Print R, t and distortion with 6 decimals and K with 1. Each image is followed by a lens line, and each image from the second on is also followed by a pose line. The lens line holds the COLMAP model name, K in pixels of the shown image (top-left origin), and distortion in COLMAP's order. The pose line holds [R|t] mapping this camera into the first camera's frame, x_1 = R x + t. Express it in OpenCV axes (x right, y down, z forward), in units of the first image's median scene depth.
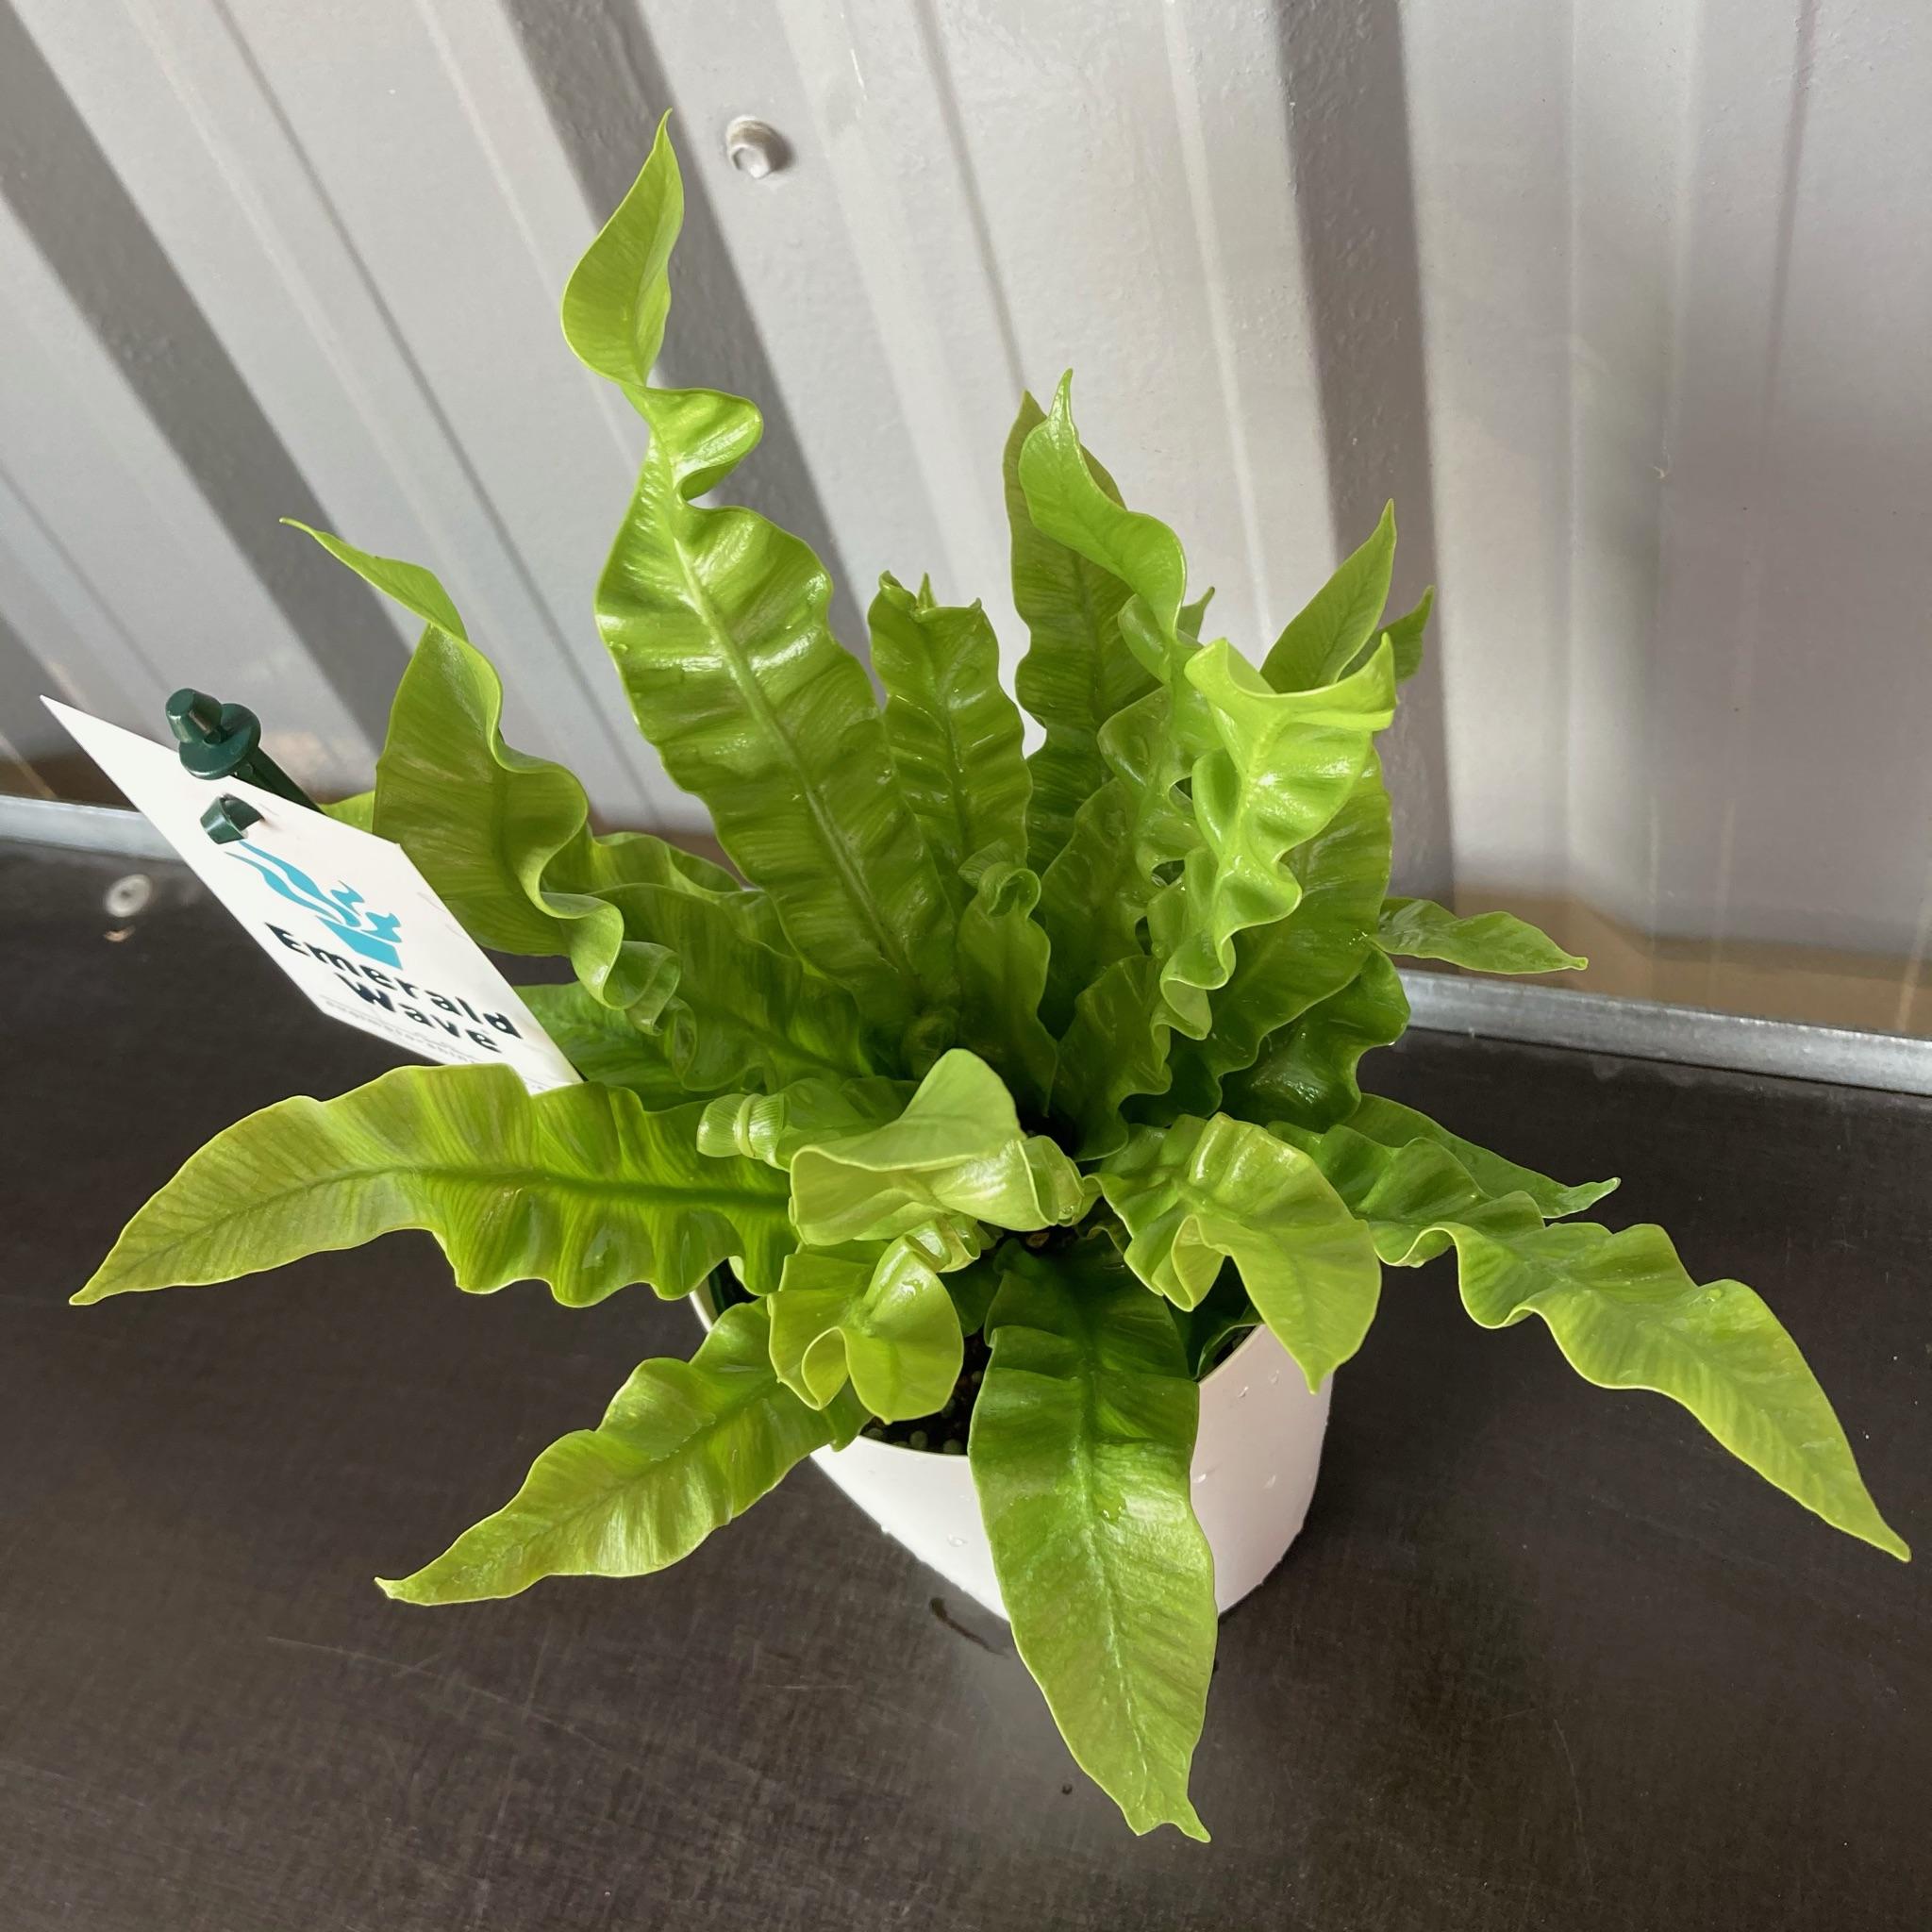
lens RADIAL K [[2149.9, 0, 956.9], [0, 2149.9, 967.3], [0, 0, 1]] dist [0.002654, 0.000000]
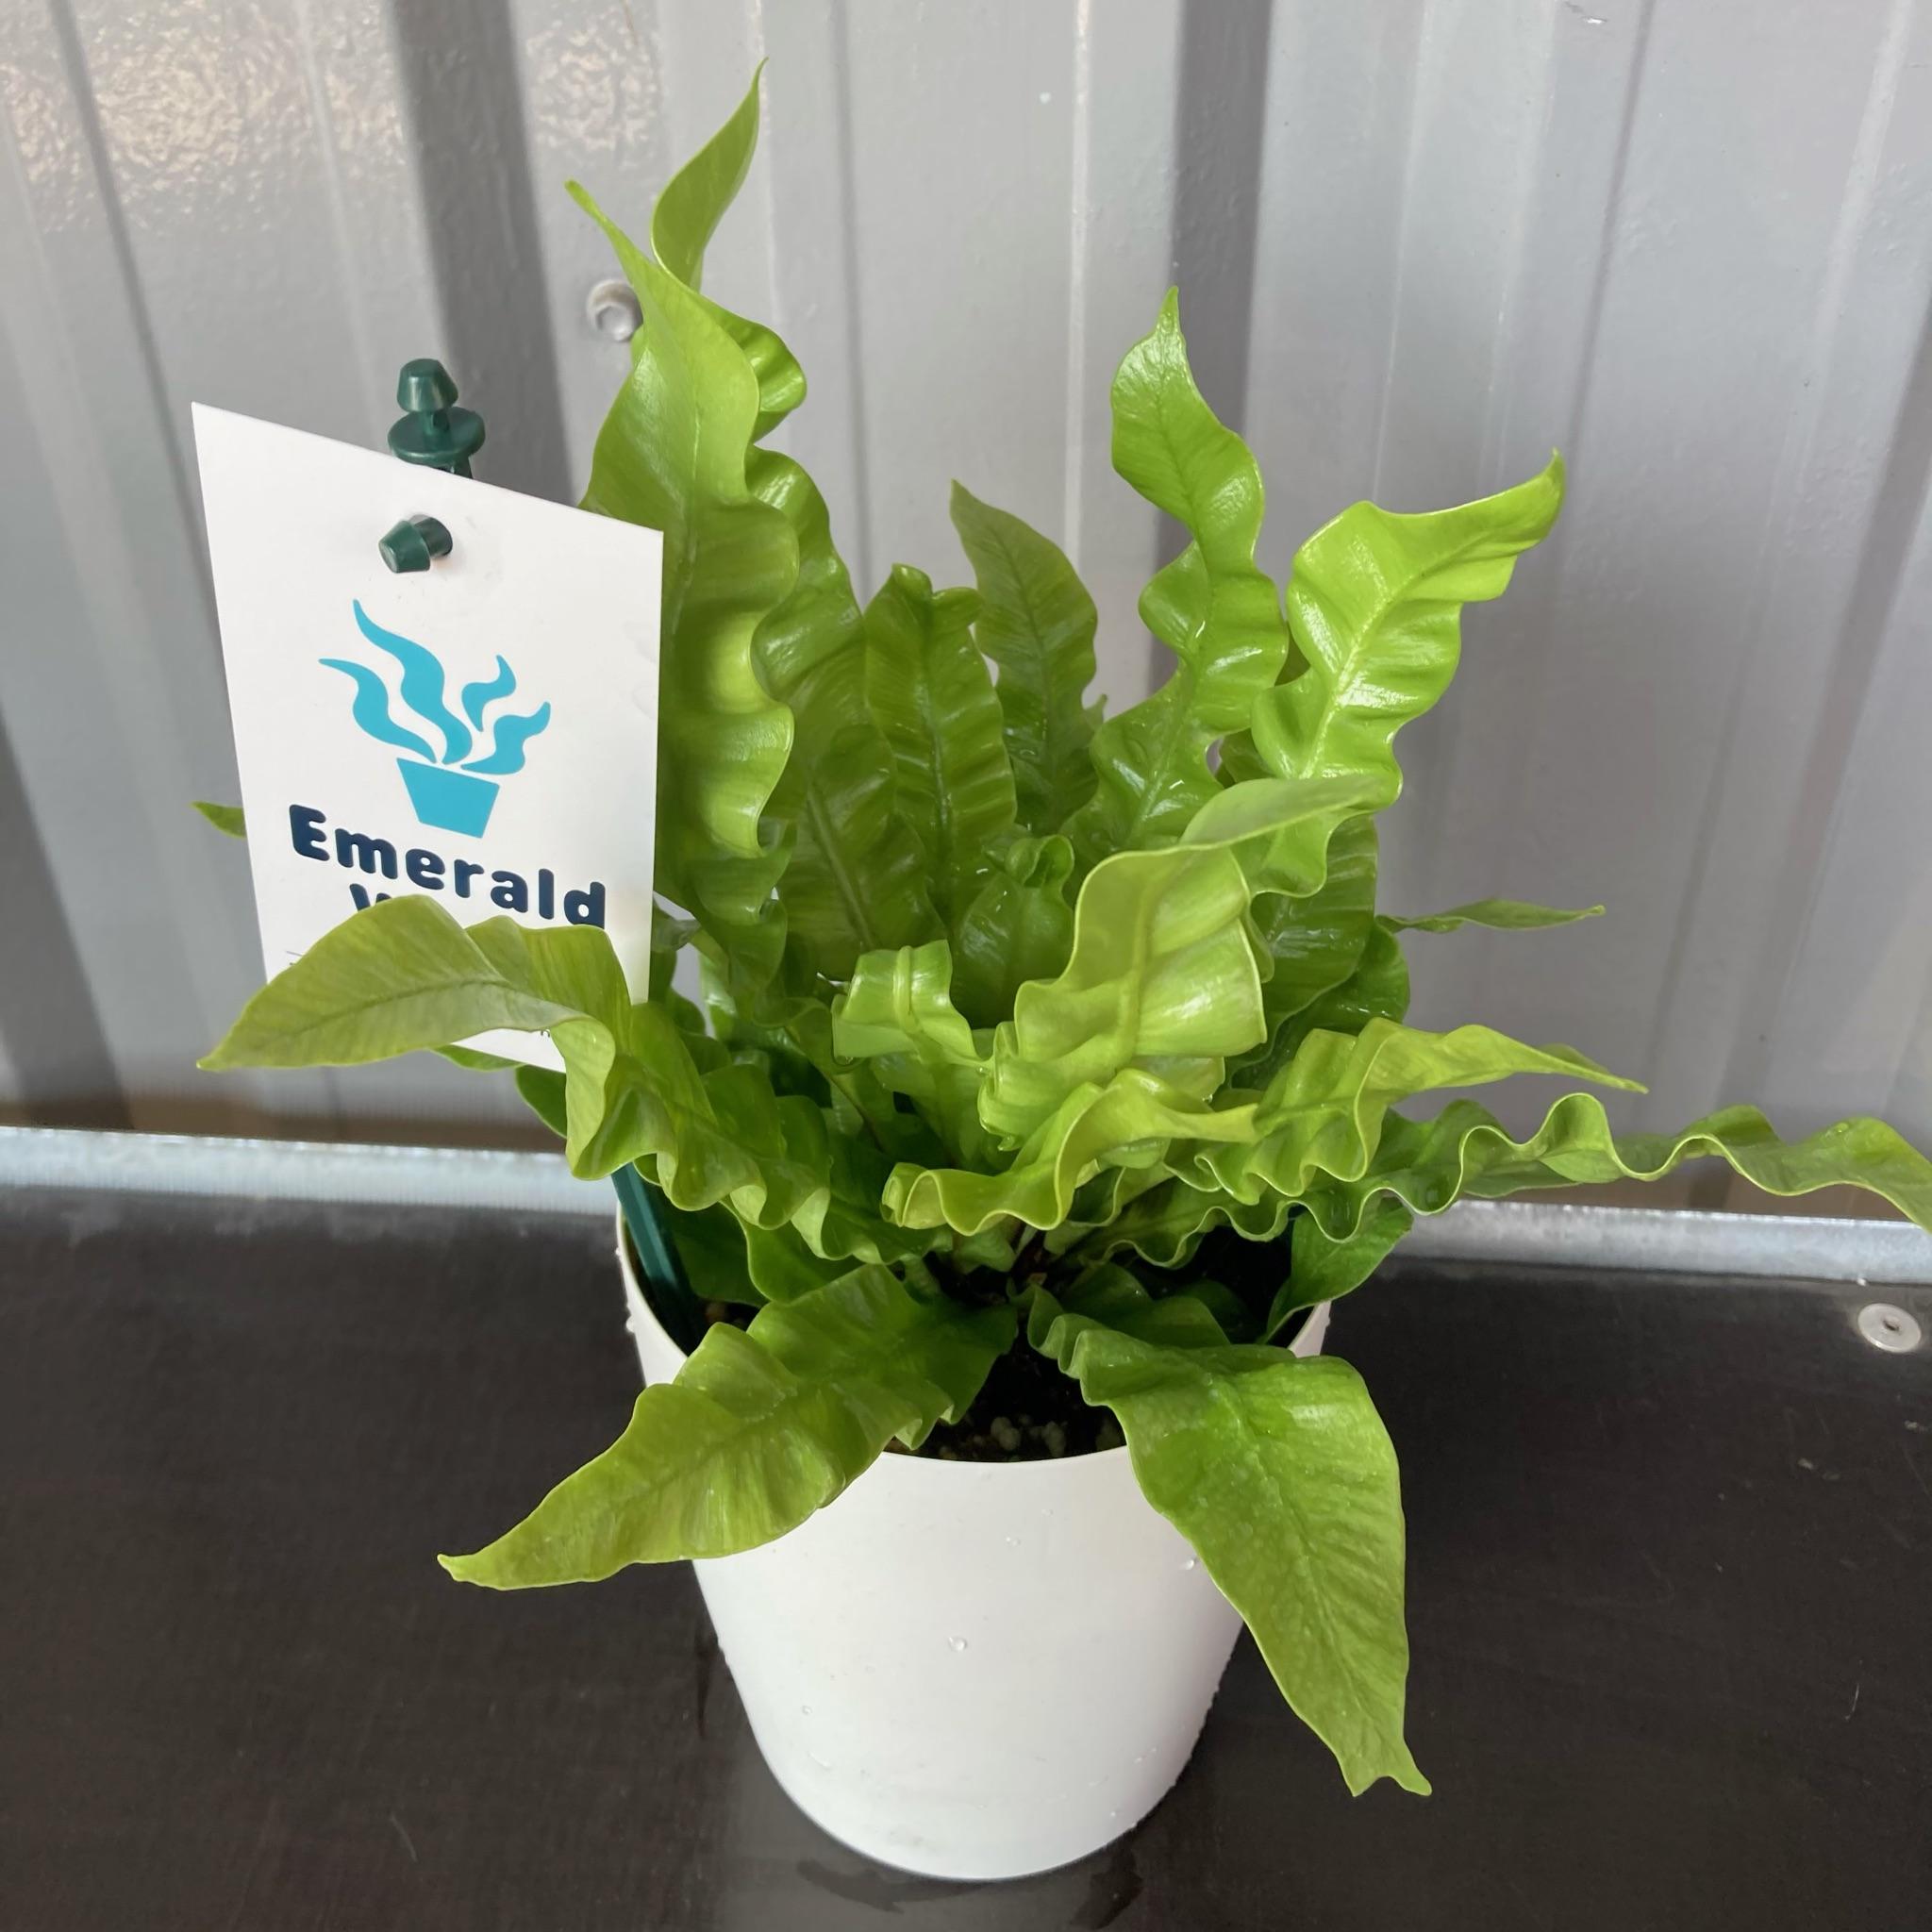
lens RADIAL K [[2149.9, 0, 976.7], [0, 2149.9, 960.1], [0, 0, 1]] dist [0.002654, 0.000000]
pose [[0.950135, 0.029828, 0.310408, -0.292653], [0.067601, 0.952042, -0.298407, 0.284370], [-0.304423, 0.304511, 0.902552, 0.135815]]
